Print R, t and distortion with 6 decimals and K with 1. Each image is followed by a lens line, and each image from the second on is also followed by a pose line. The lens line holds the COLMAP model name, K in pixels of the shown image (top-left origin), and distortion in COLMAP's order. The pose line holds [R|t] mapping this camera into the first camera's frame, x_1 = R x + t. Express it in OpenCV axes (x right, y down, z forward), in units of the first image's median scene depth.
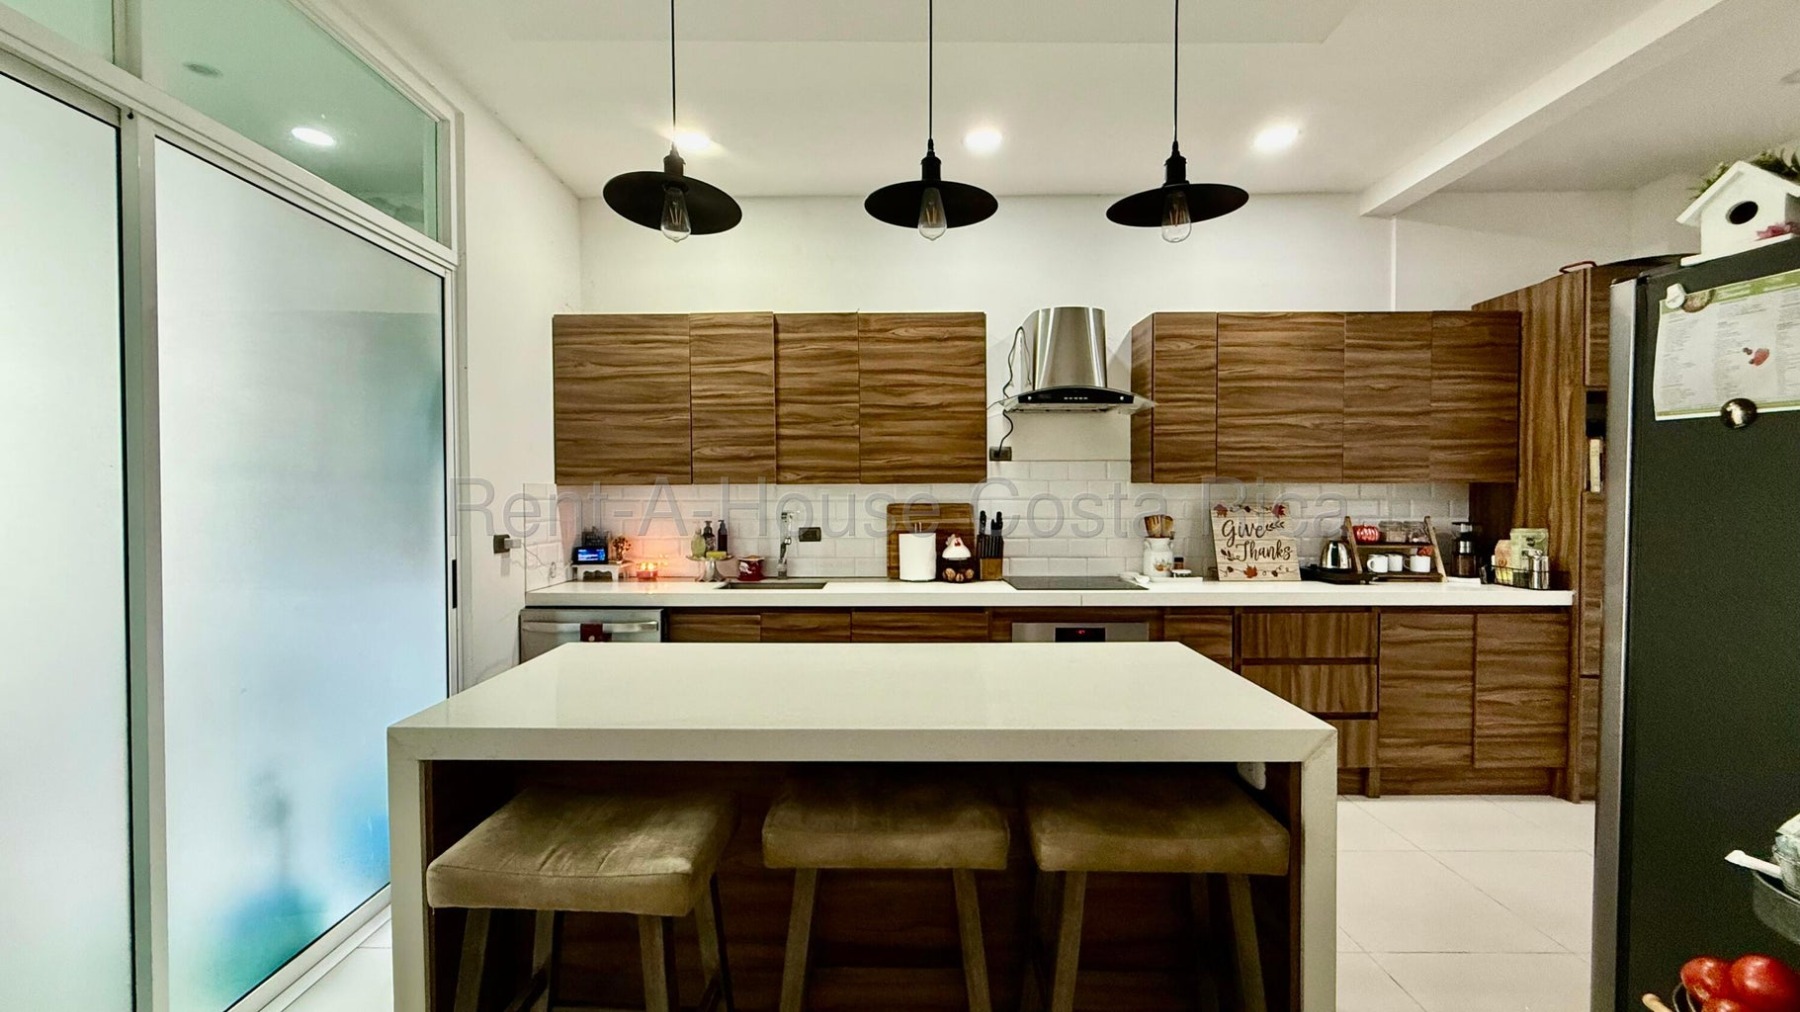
lens RADIAL K [[715.7, 0, 886.2], [0, 715.7, 508.7], [0, 0, 1]] dist [-0.001130, 0.000023]
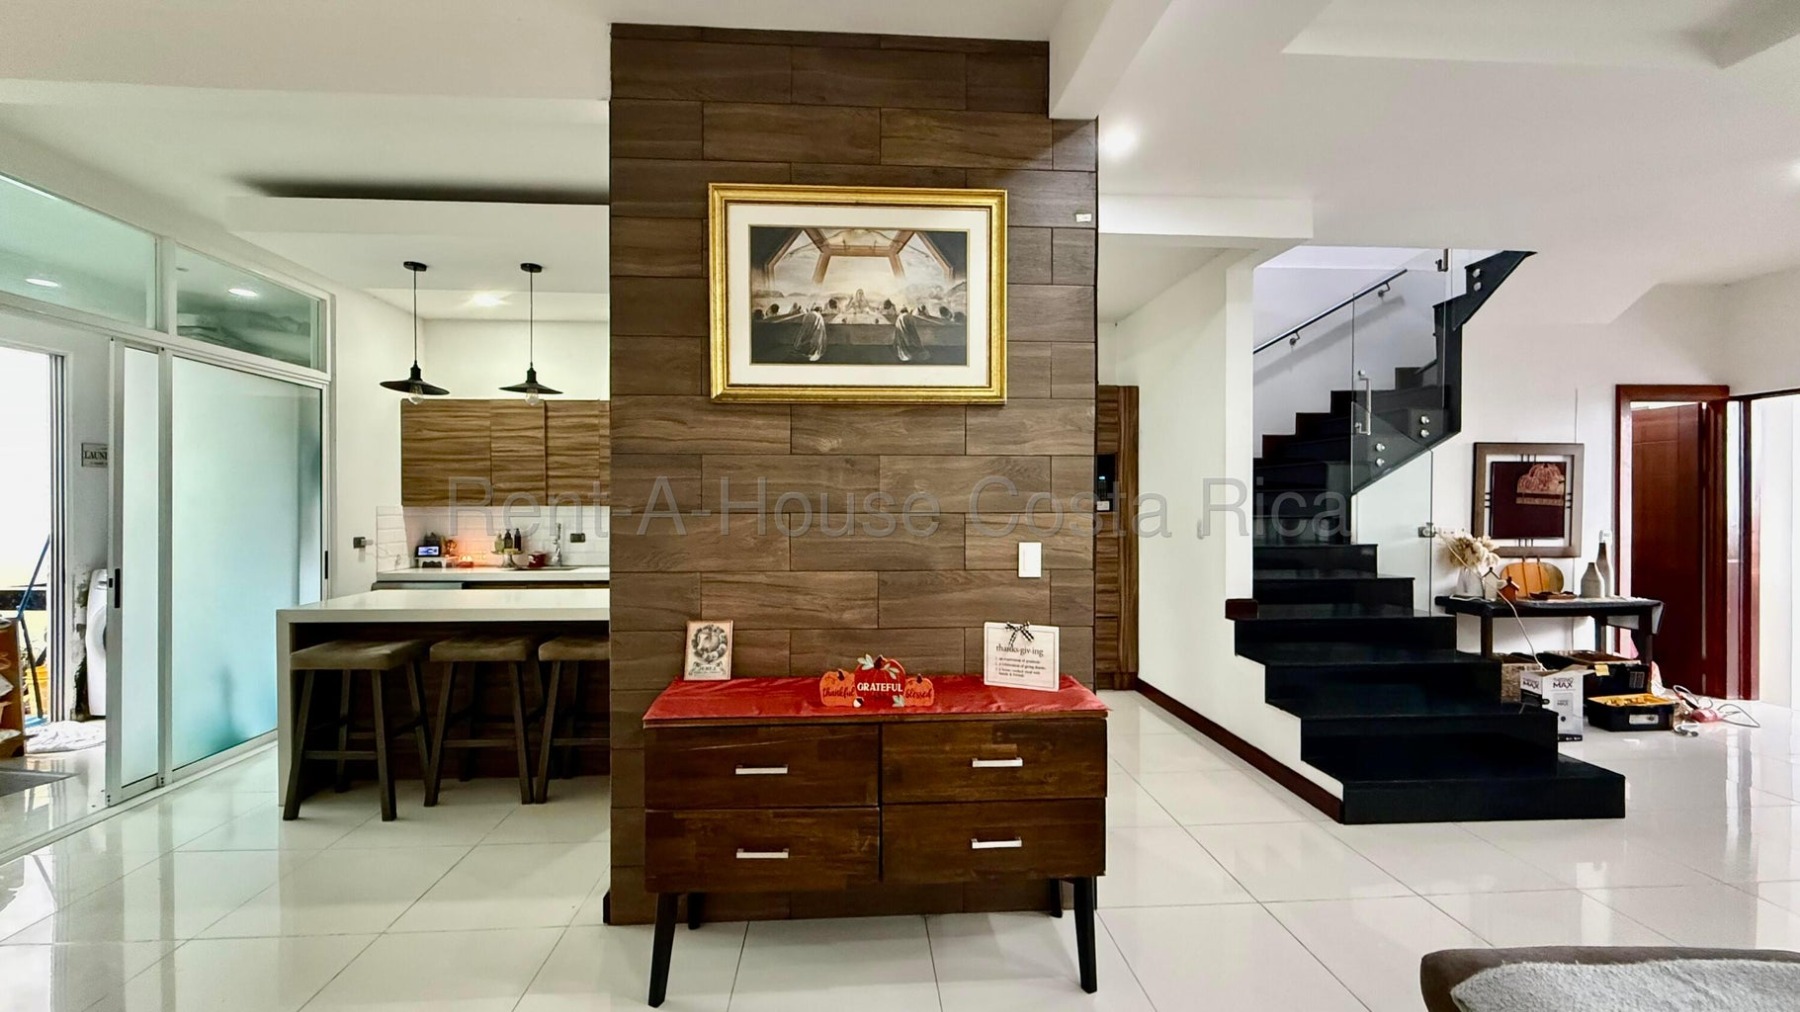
lens RADIAL K [[715.7, 0, 891.8], [0, 715.7, 508.3], [0, 0, 1]] dist [-0.001130, 0.000023]
pose [[0.997139, 0.002298, 0.075550, 0.496247], [-0.001005, 0.999853, -0.017140, -0.002346], [-0.075578, 0.017015, 0.996995, -0.654379]]
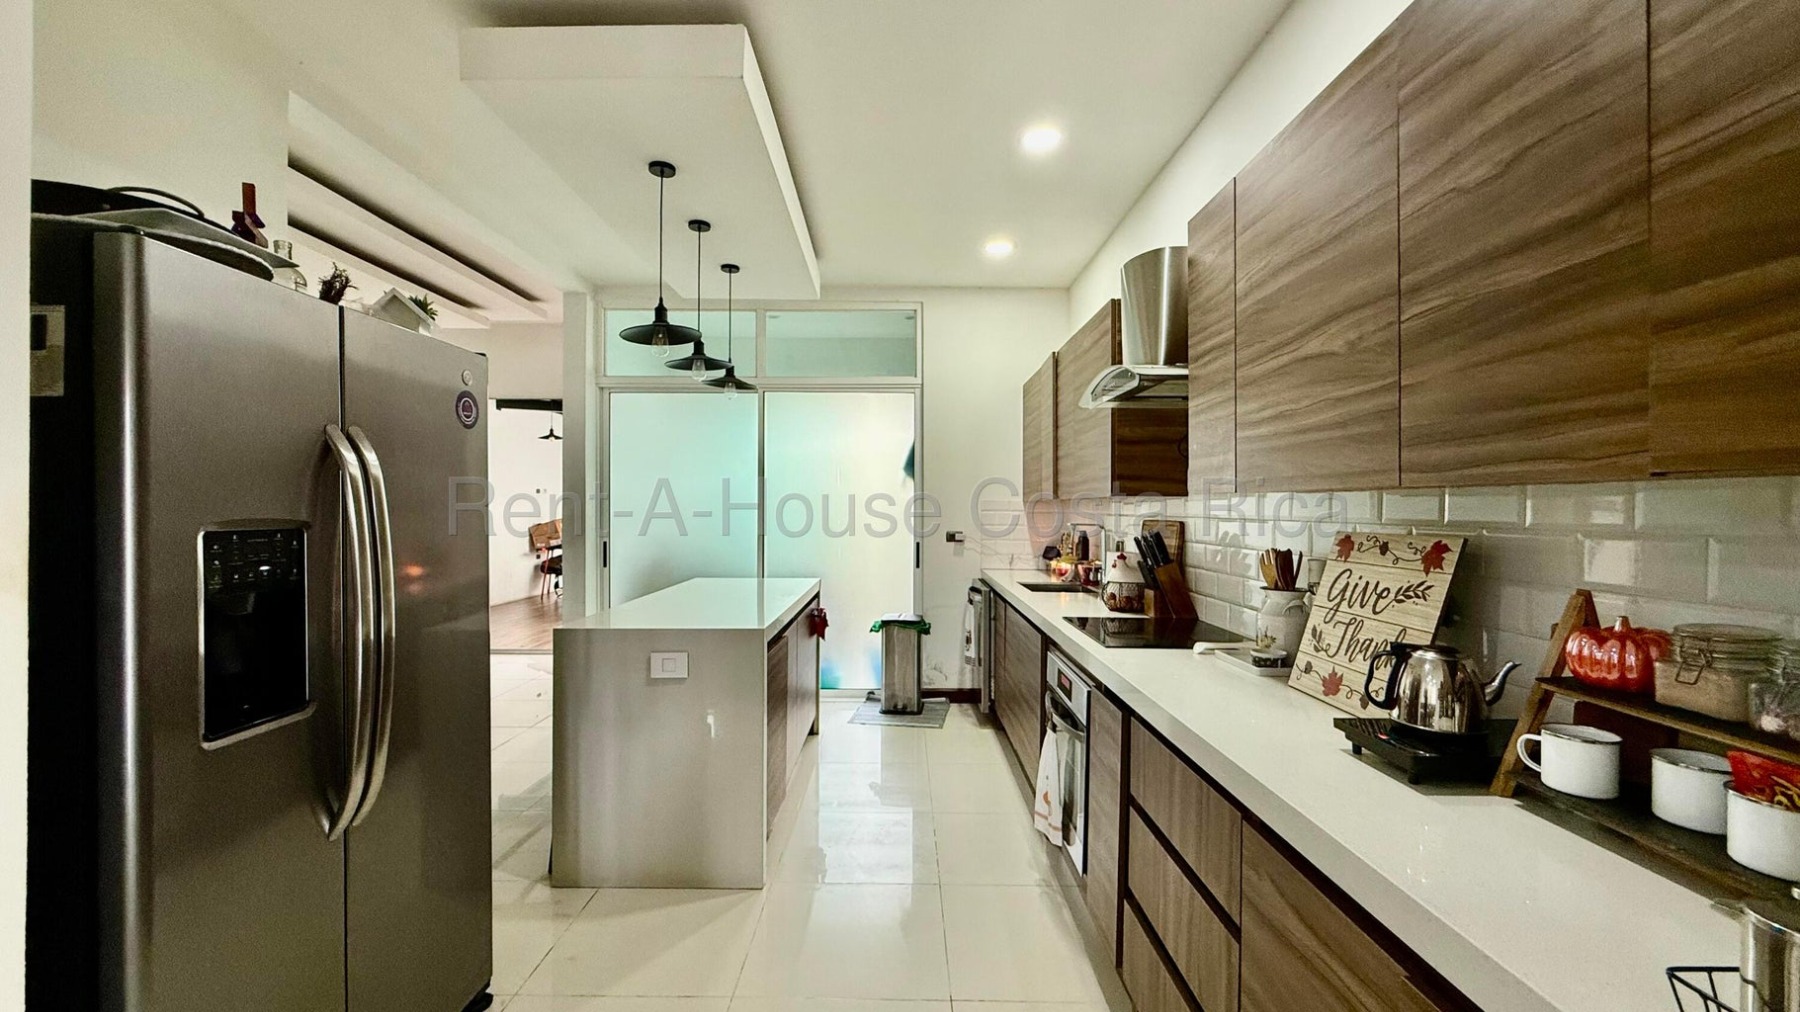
lens RADIAL K [[715.7, 0, 902.3], [0, 715.7, 508.5], [0, 0, 1]] dist [-0.001130, 0.000023]
pose [[0.009153, 0.004048, -0.999950, 1.005099], [-0.025280, 0.999673, 0.003816, -0.019061], [0.999638, 0.025244, 0.009253, 0.748913]]
